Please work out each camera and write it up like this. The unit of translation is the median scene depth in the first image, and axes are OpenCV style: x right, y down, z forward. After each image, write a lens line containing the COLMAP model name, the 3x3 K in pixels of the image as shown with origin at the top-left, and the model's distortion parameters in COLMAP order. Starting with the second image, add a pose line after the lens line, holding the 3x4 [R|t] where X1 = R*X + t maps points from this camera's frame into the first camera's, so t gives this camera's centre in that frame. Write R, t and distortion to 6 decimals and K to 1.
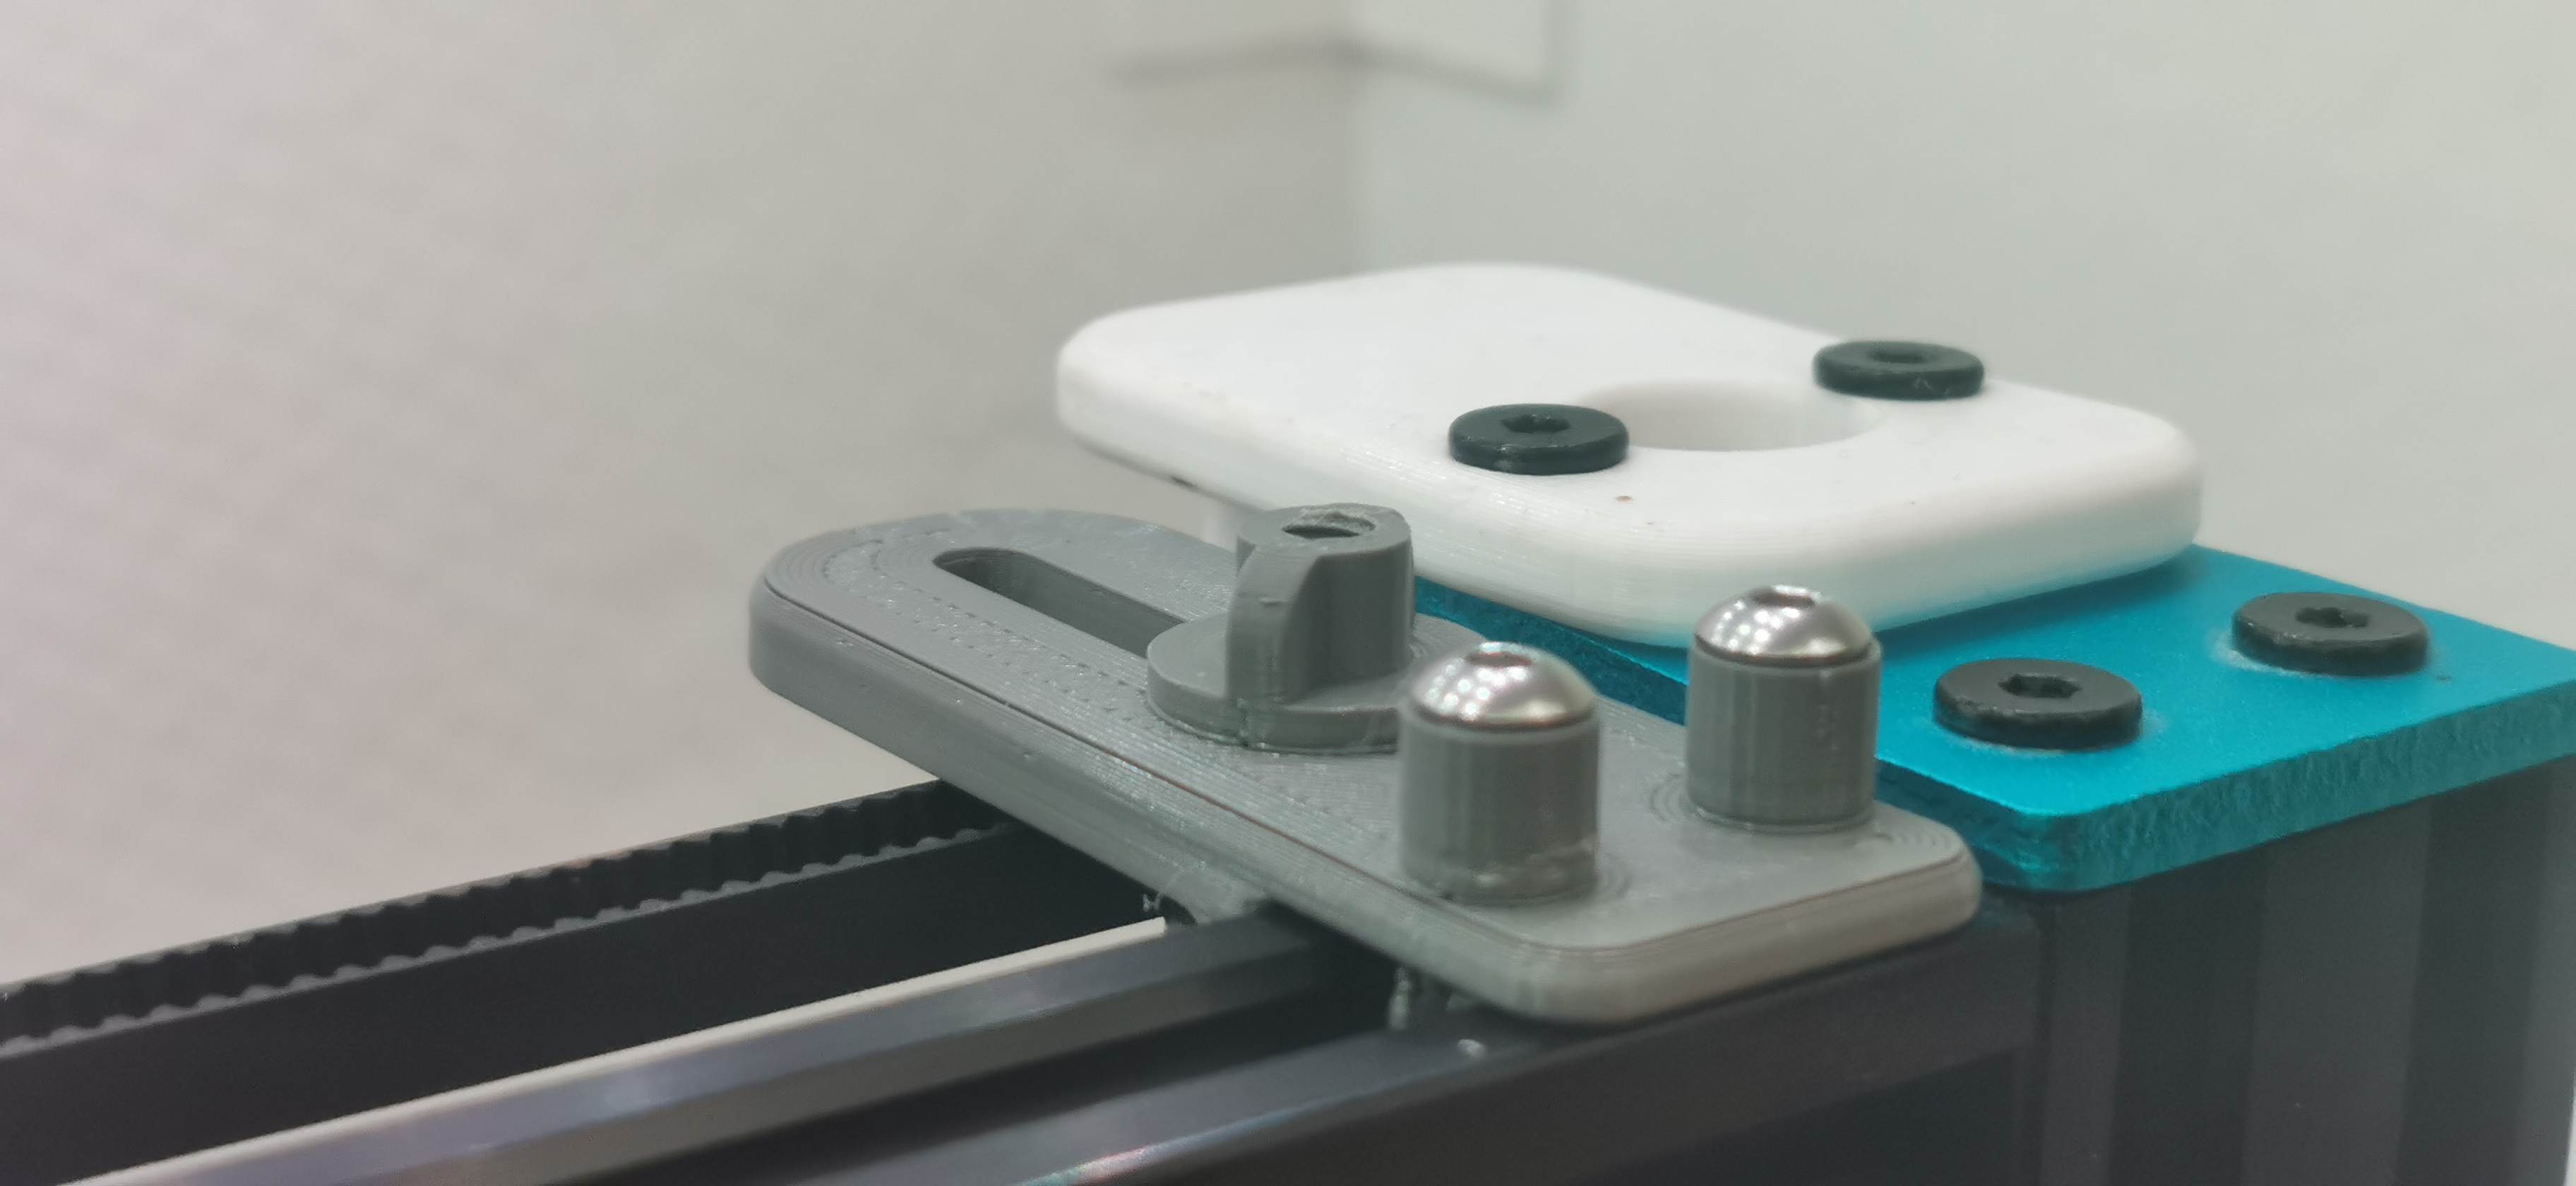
lens RADIAL K [[4087.7, 0, 1285.9], [0, 4087.7, 589.9], [0, 0, 1]] dist [-0.014854, 0.000000]
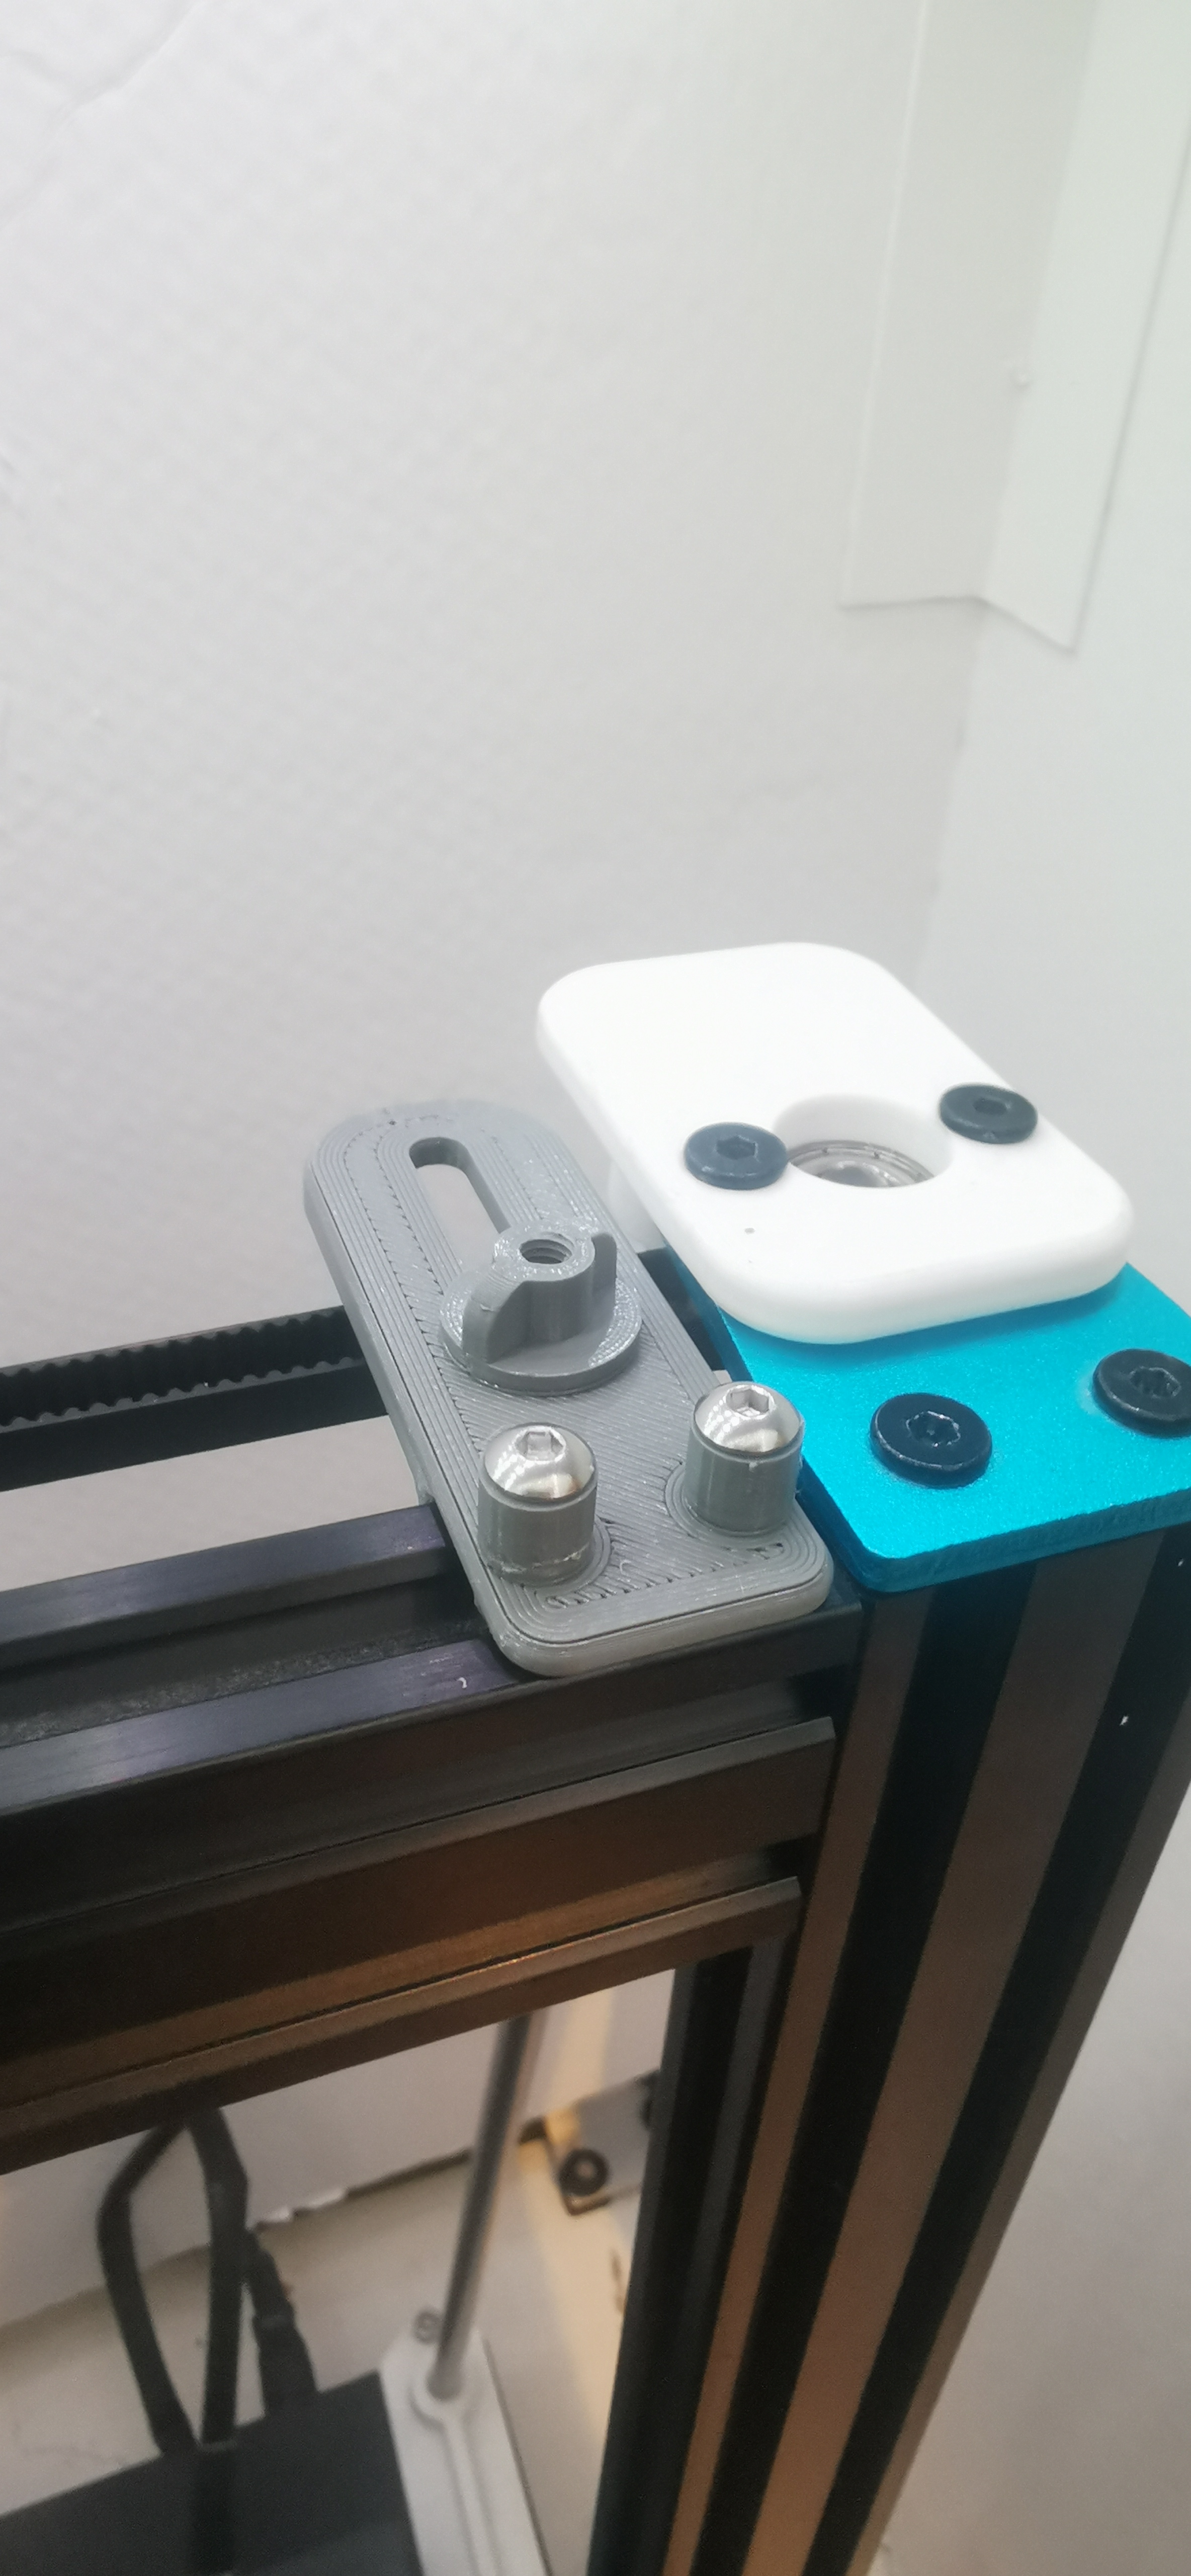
lens RADIAL K [[1738.6, 0, 606.9], [0, 1738.6, 1280.2], [0, 0, 1]] dist [0.009154, 0.002083]
pose [[0.960236, 0.196286, -0.198541, 0.166989], [-0.117586, 0.929316, 0.350064, -0.240584], [0.253220, -0.312798, 0.915444, 0.302744]]
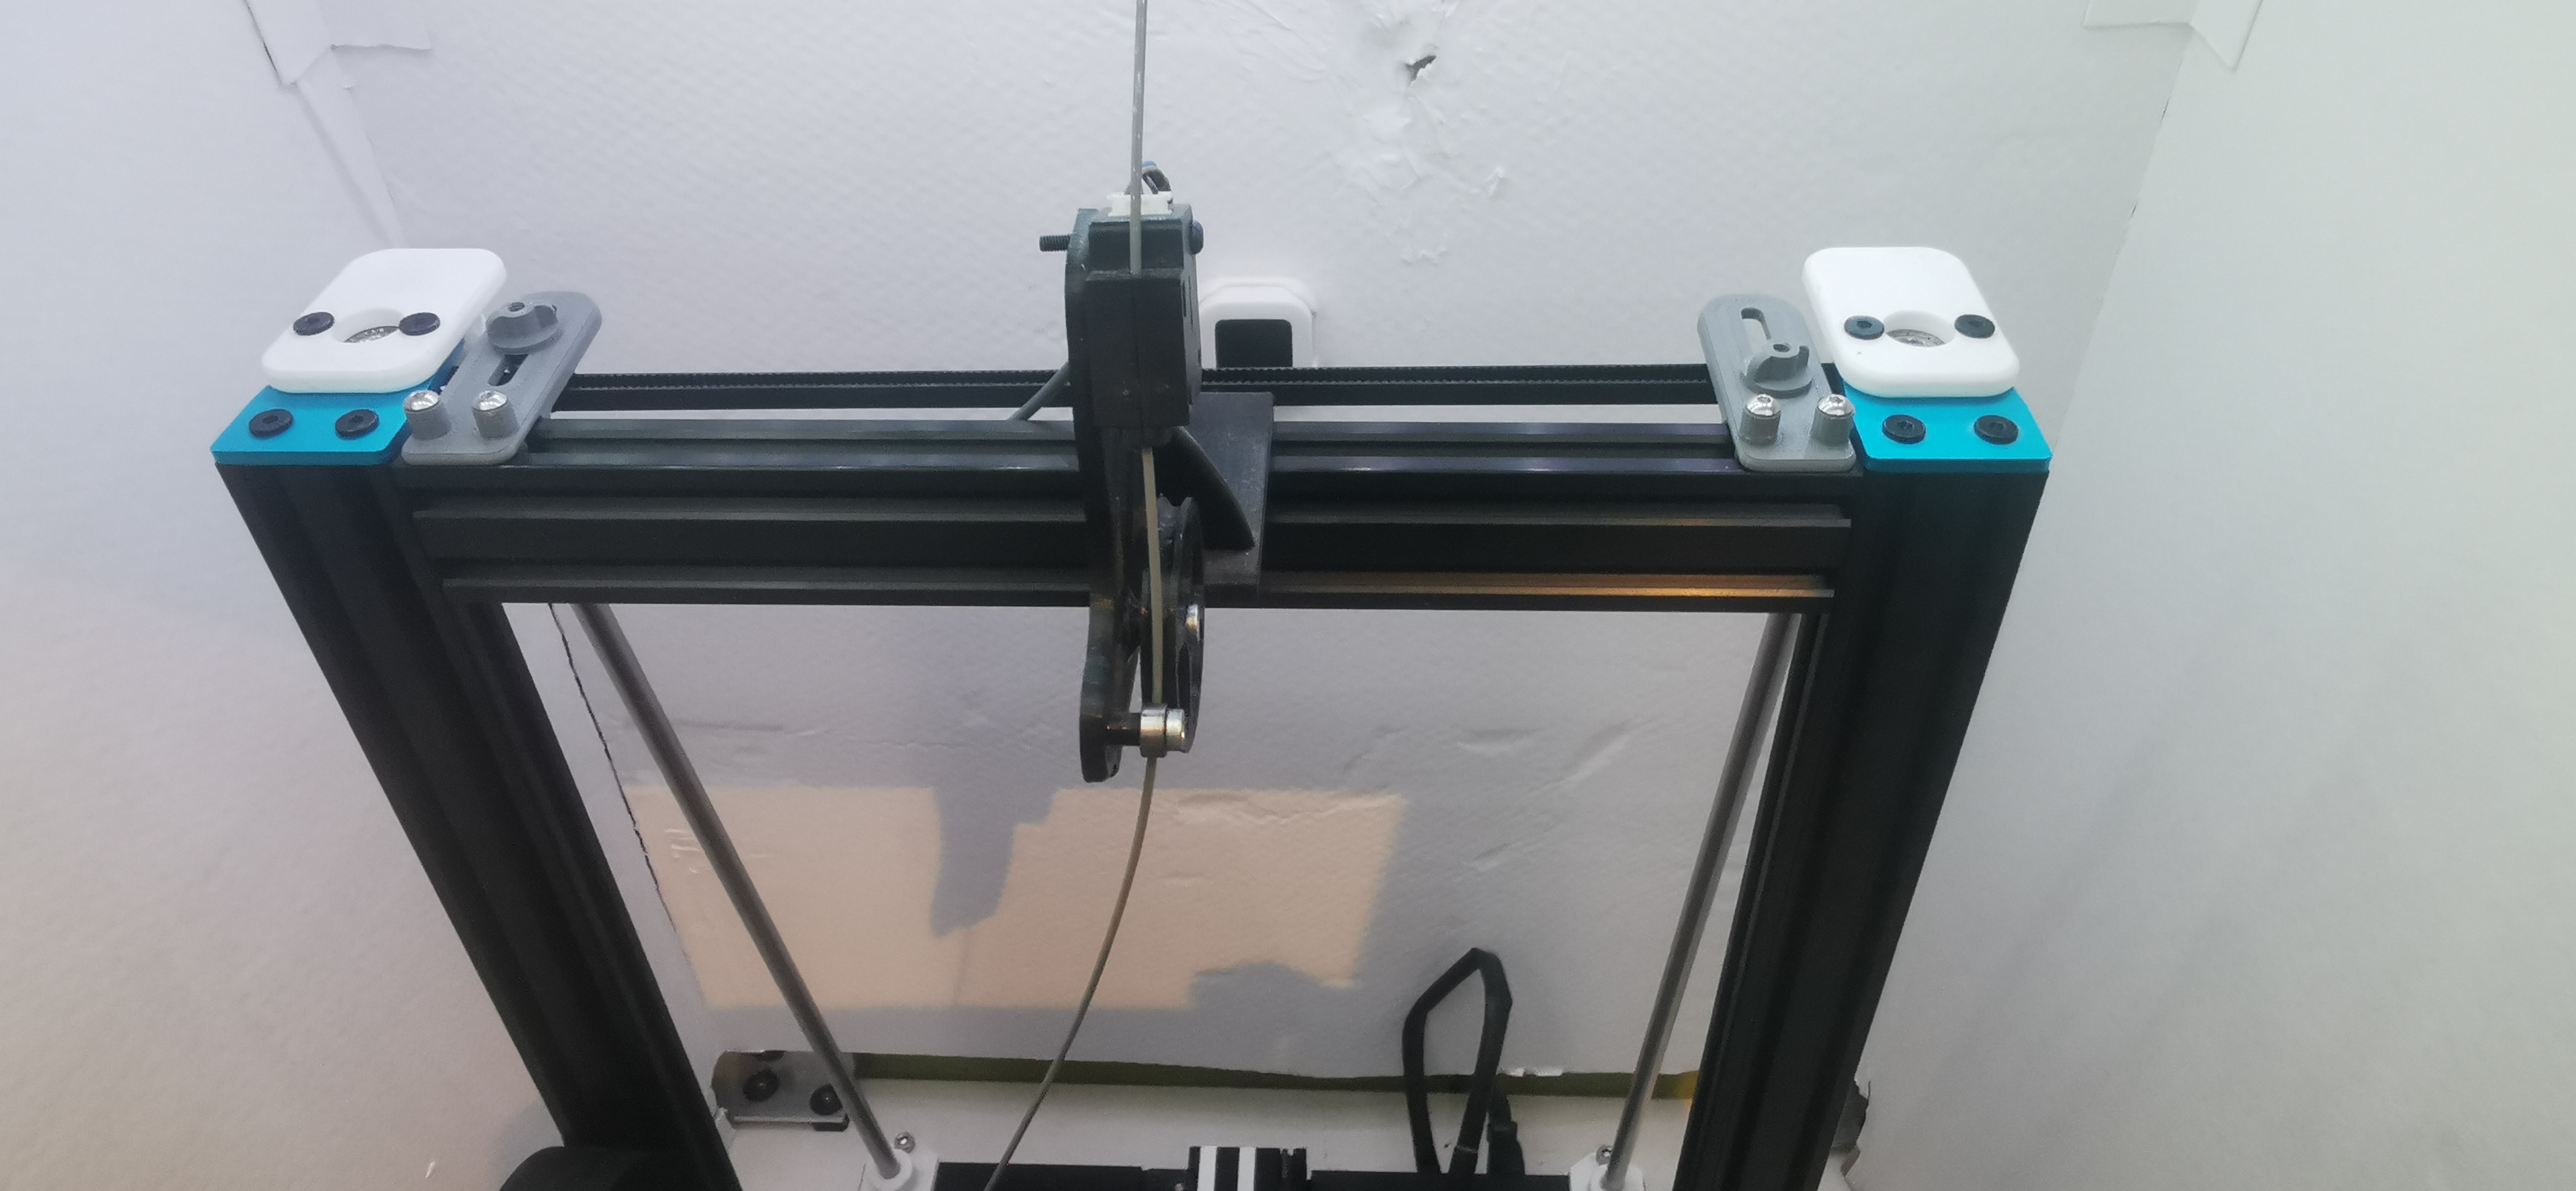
lens RADIAL K [[1738.6, 0, 1312.3], [0, 1738.6, 596.8], [0, 0, 1]] dist [0.009154, 0.002083]
pose [[0.791881, 0.374321, -0.482503, 0.631636], [-0.144195, 0.882383, 0.447894, -0.559878], [0.593408, -0.285104, 0.752717, -0.929253]]
